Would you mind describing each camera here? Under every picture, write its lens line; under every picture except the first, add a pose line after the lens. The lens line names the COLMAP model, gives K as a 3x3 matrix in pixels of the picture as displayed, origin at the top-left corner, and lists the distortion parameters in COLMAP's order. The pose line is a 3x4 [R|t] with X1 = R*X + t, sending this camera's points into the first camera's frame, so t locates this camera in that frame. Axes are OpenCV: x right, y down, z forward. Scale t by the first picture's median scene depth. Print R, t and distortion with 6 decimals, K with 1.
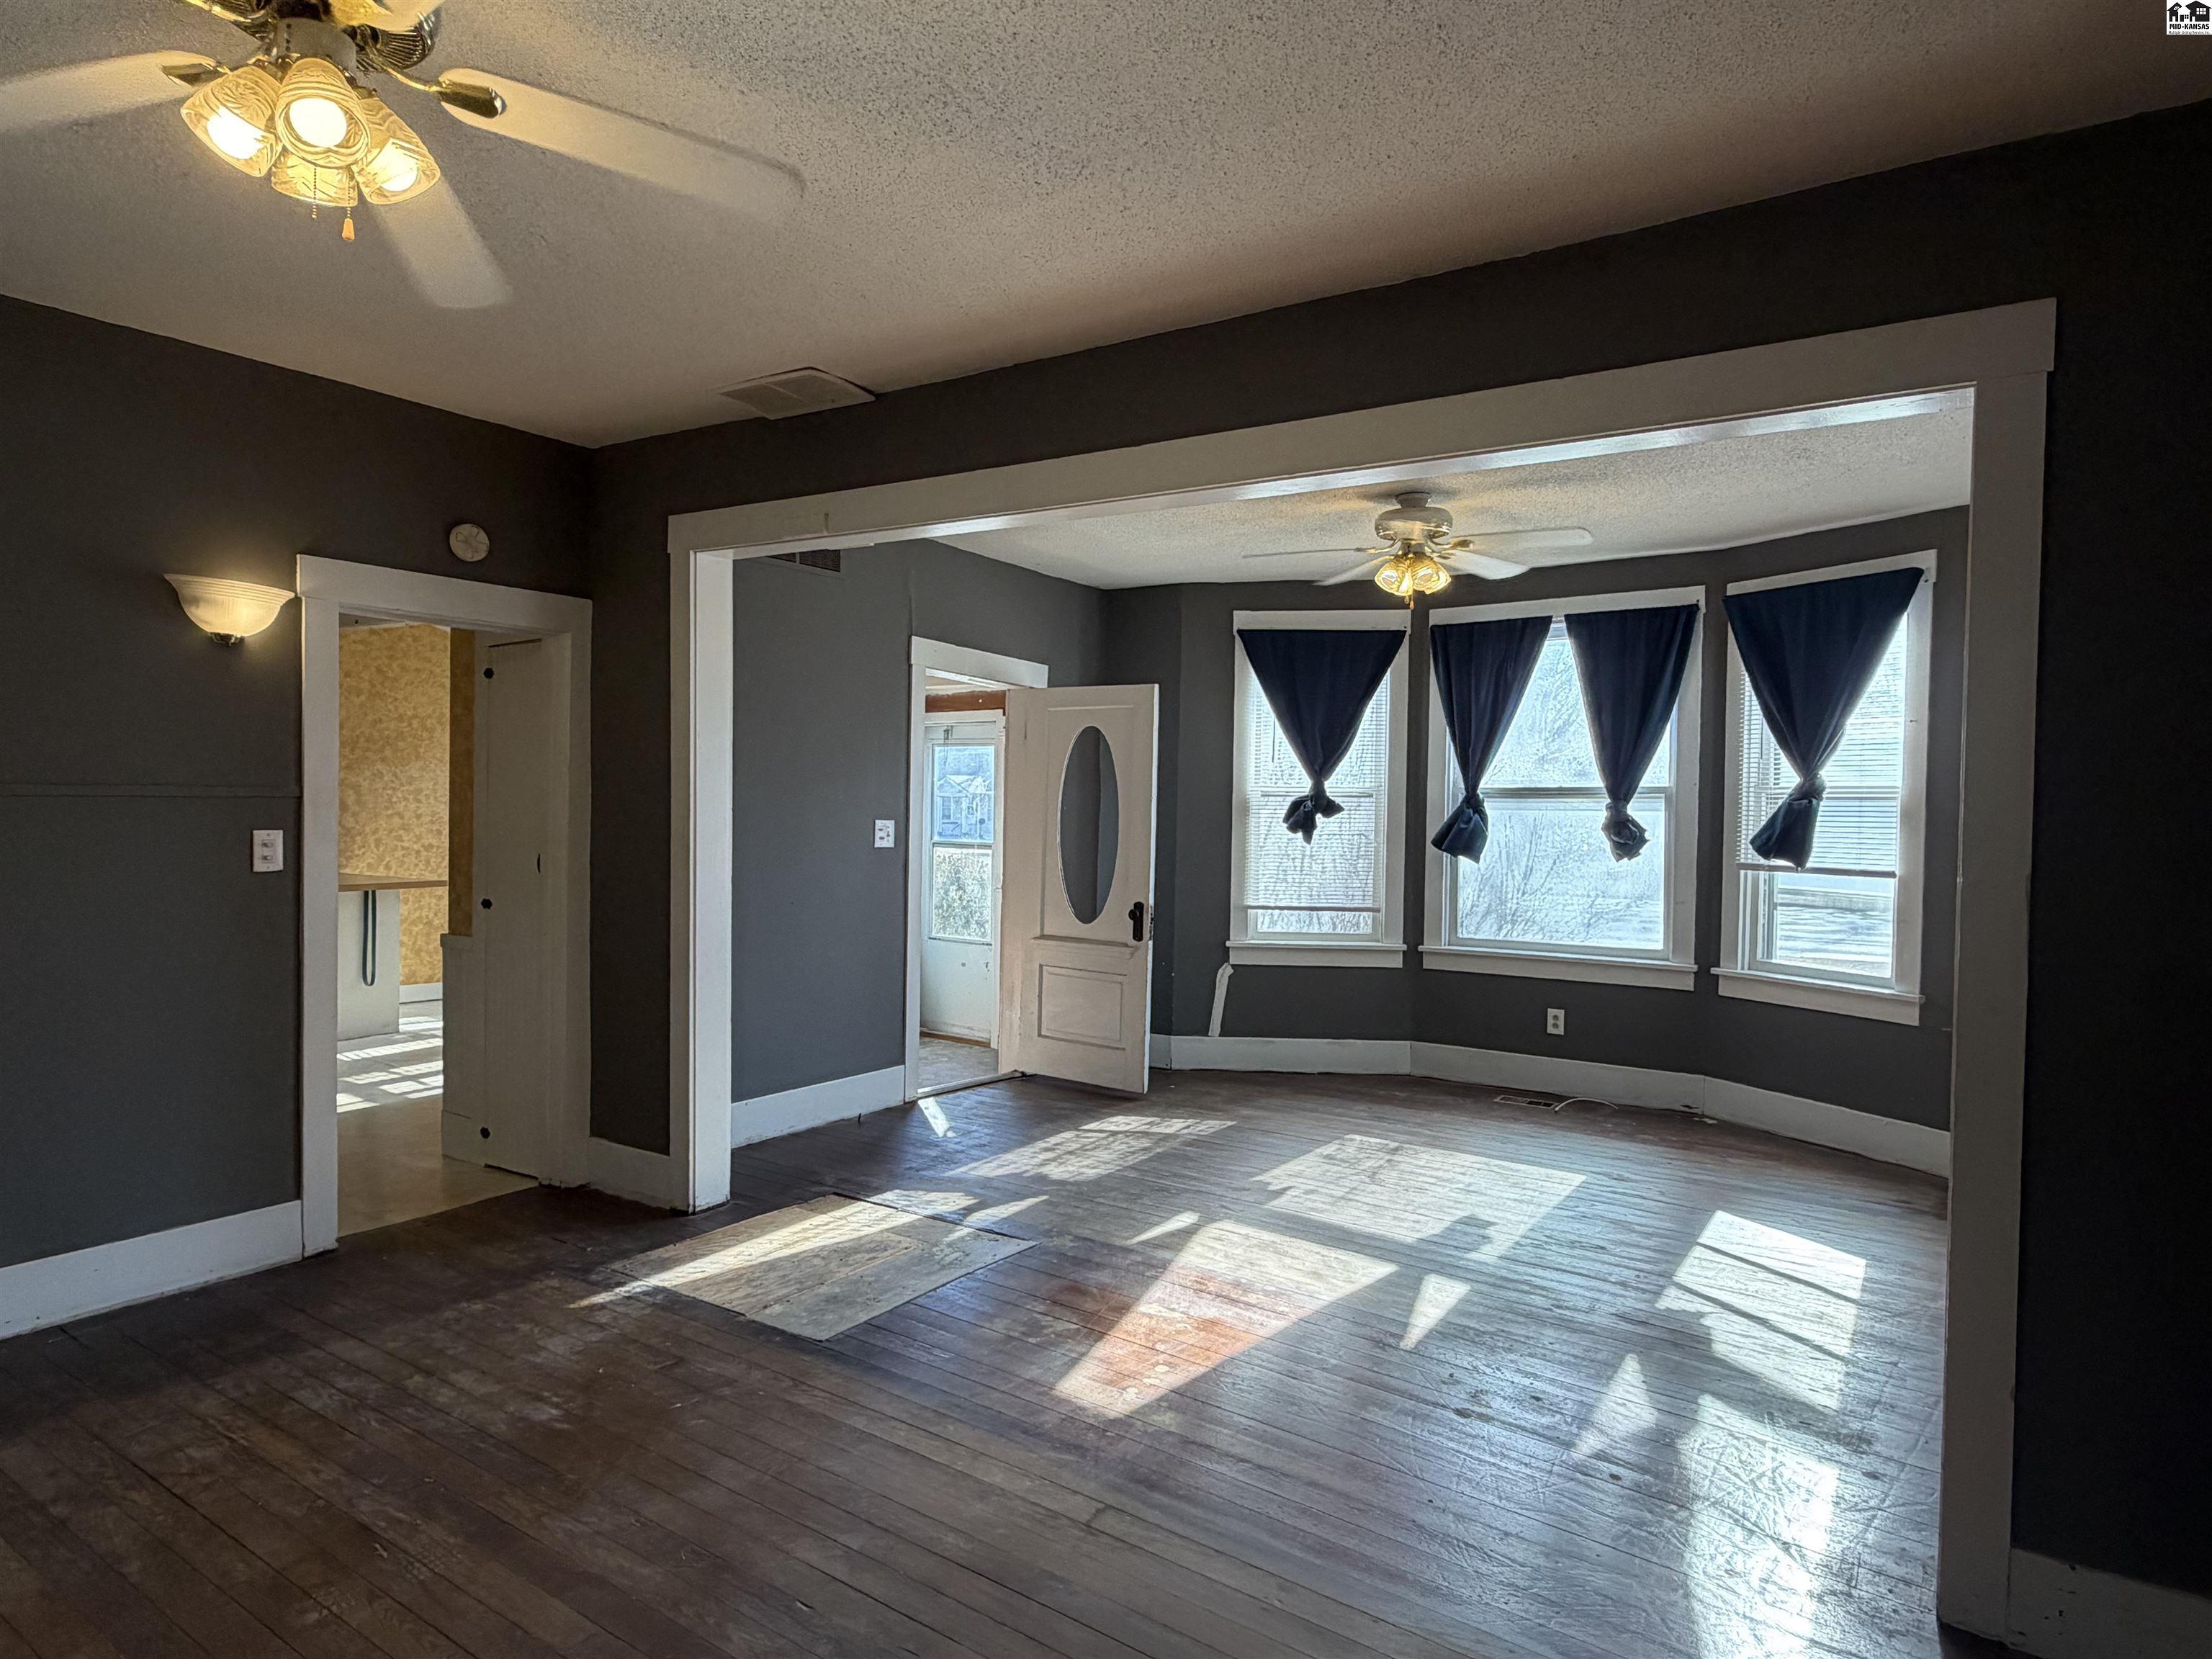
lens RADIAL K [[1288.2, 0, 1106.0], [0, 1288.2, 829.5], [0, 0, 1]] dist [-0.000569, -0.001197]
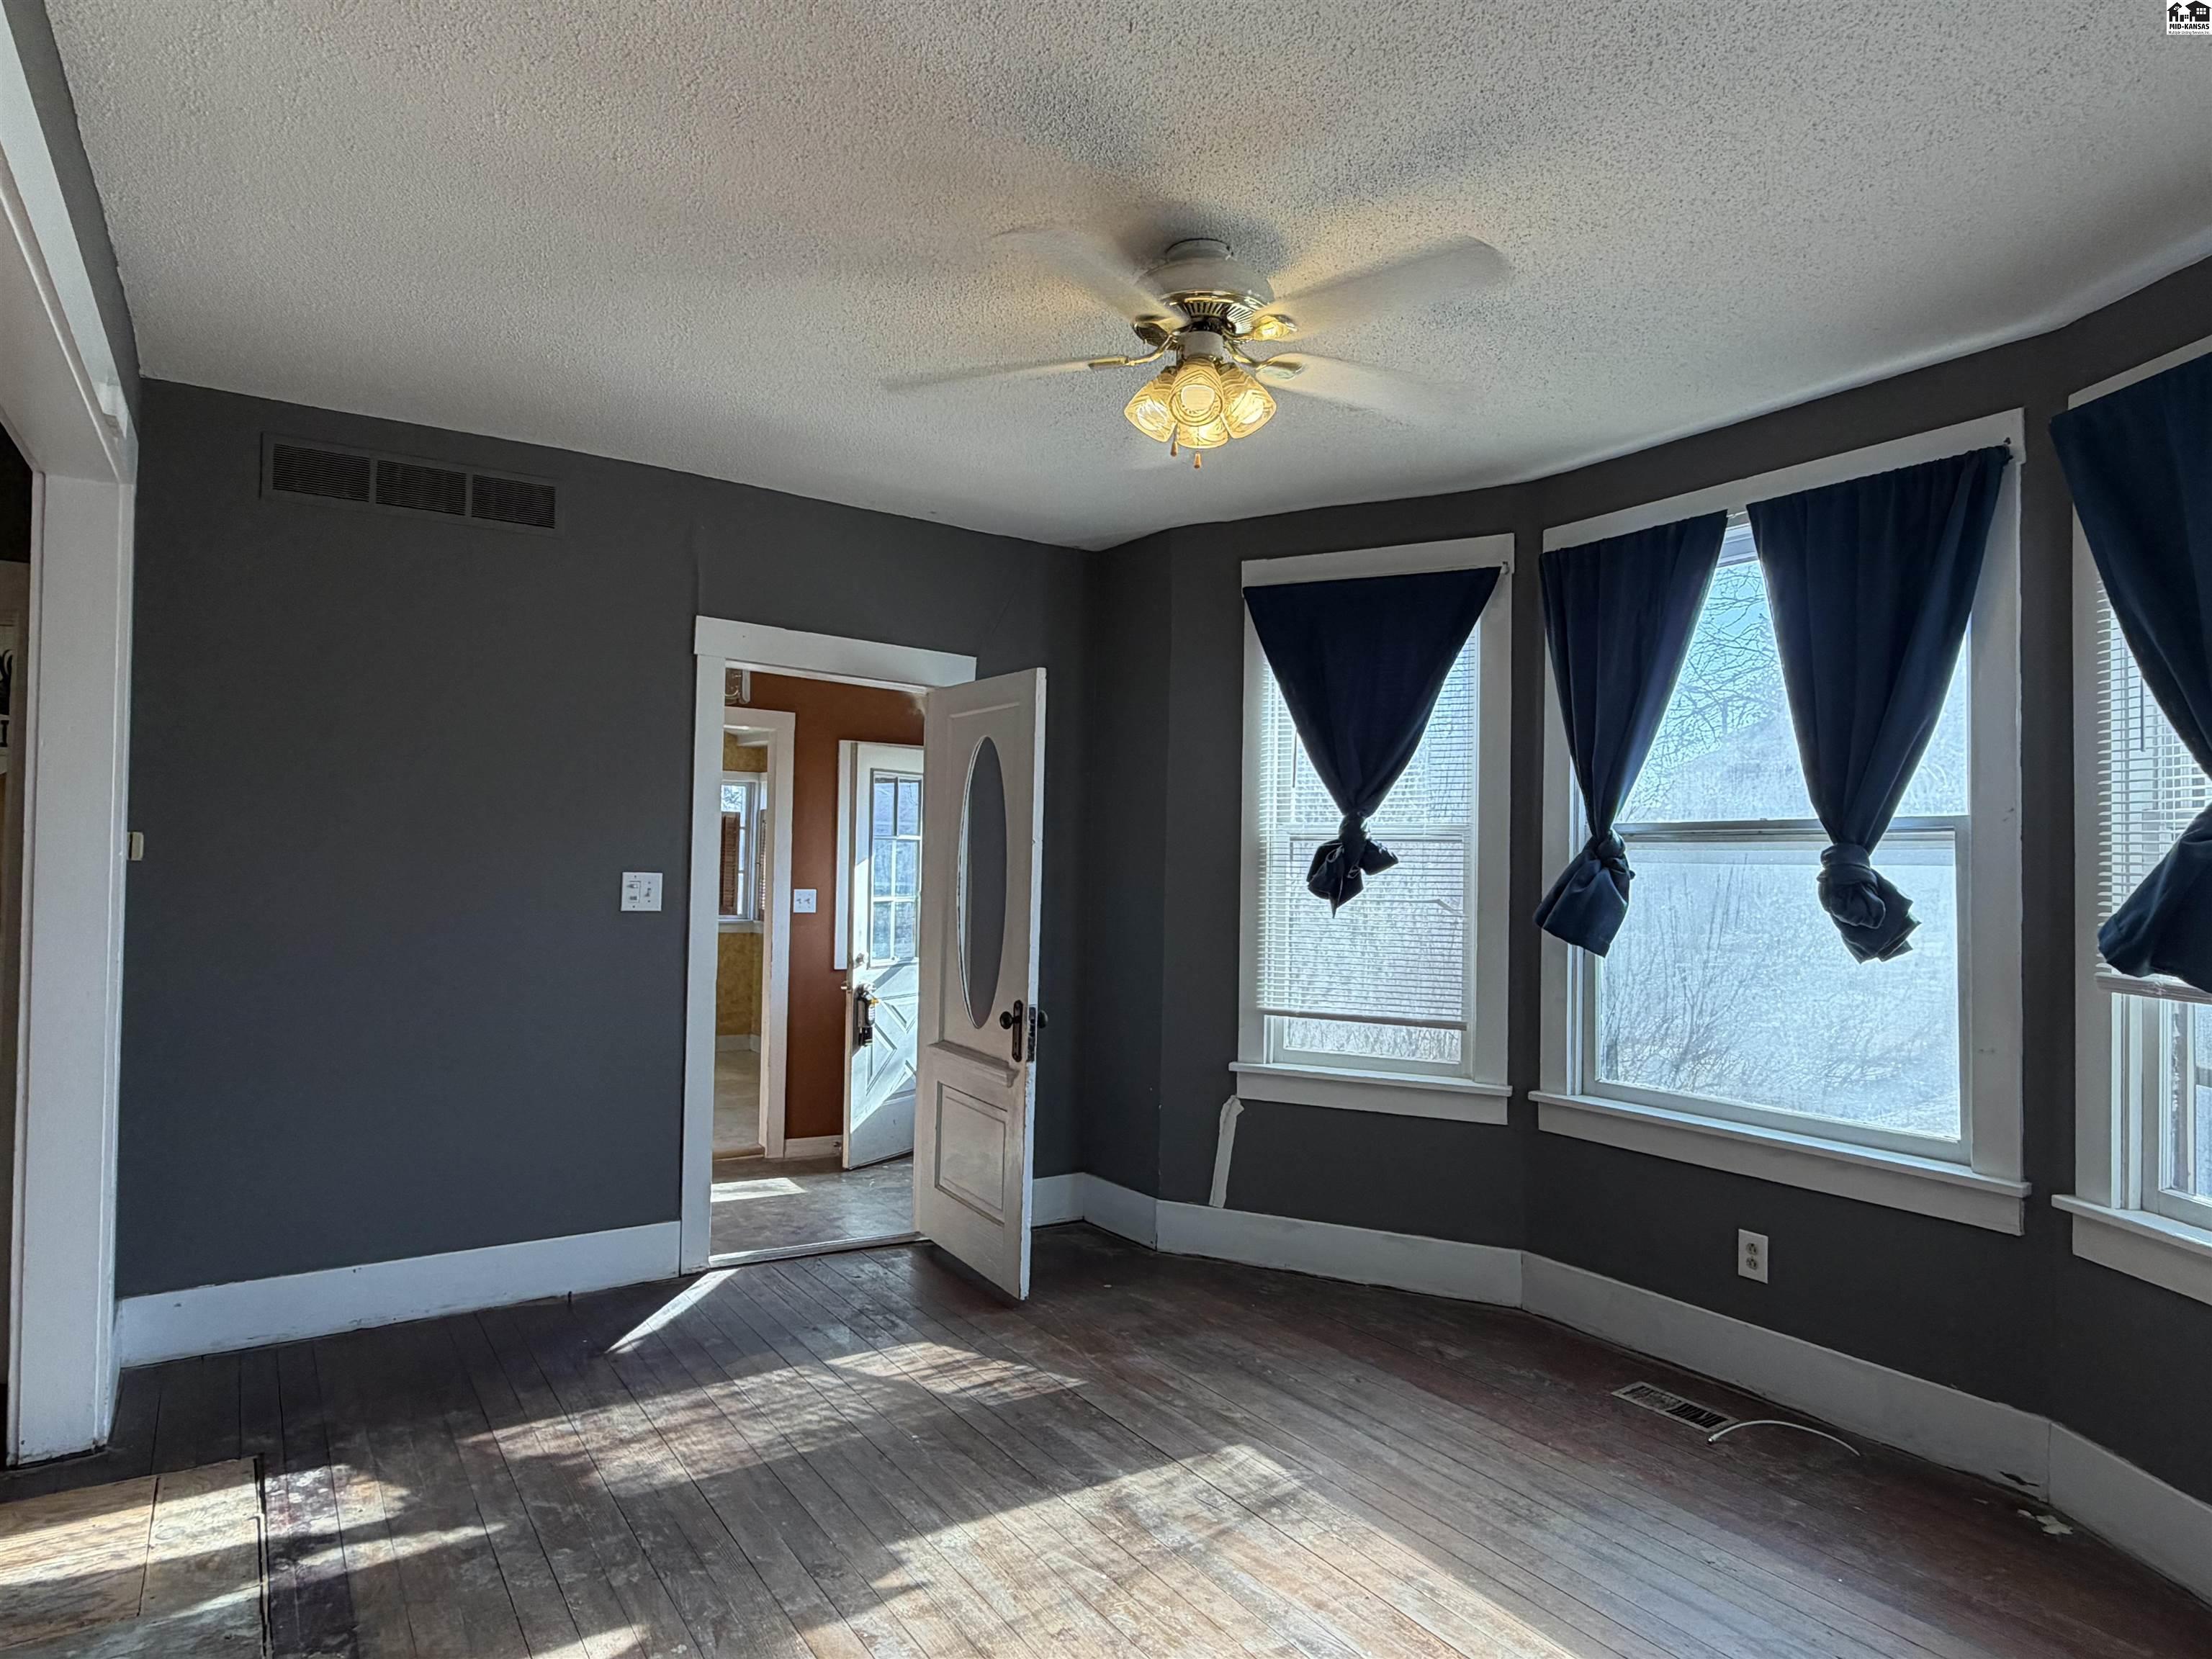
lens RADIAL K [[1288.2, 0, 1106.0], [0, 1288.2, 829.5], [0, 0, 1]] dist [-0.000569, -0.001197]
pose [[0.929570, -0.005768, -0.368600, 0.311722], [-0.010582, 0.999048, -0.042318, -0.003478], [0.368493, 0.043238, 0.928624, 0.411696]]
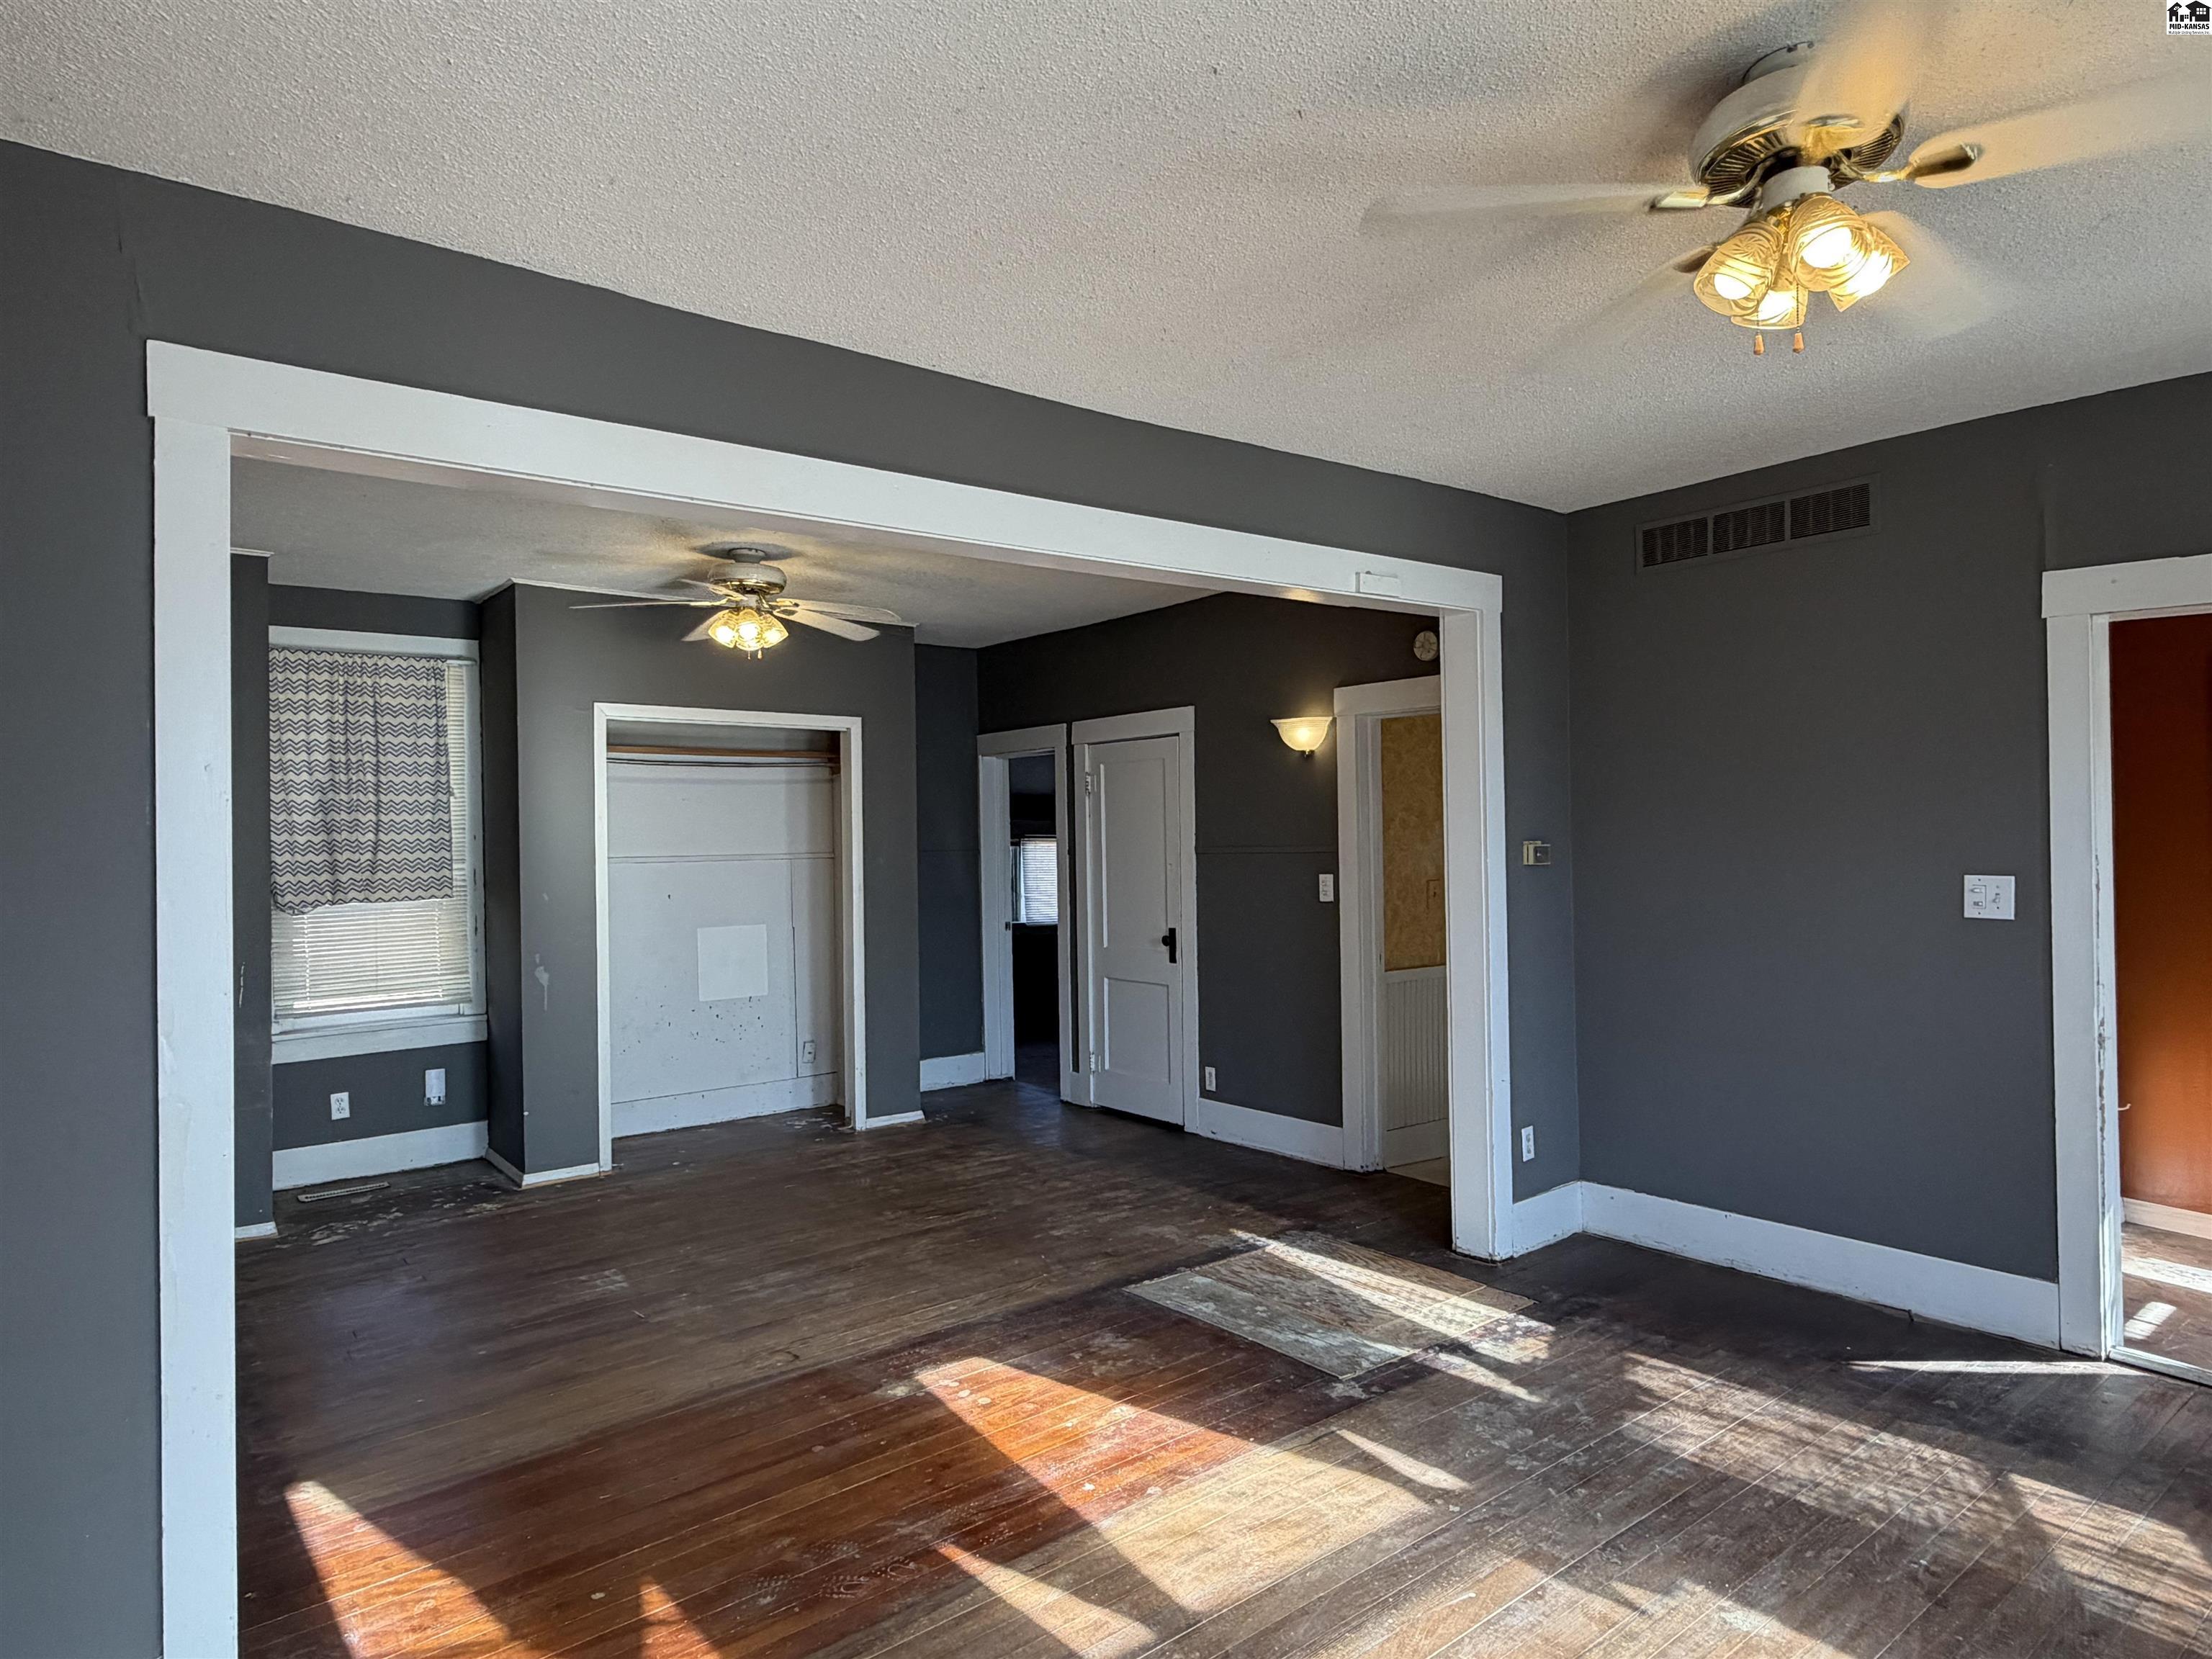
lens RADIAL K [[1288.2, 0, 1106.0], [0, 1288.2, 829.5], [0, 0, 1]] dist [-0.000569, -0.001197]
pose [[-0.288924, -0.020167, -0.957140, 0.534543], [-0.009397, 0.999790, -0.018229, -0.013641], [0.957306, 0.003728, -0.289053, 0.728112]]
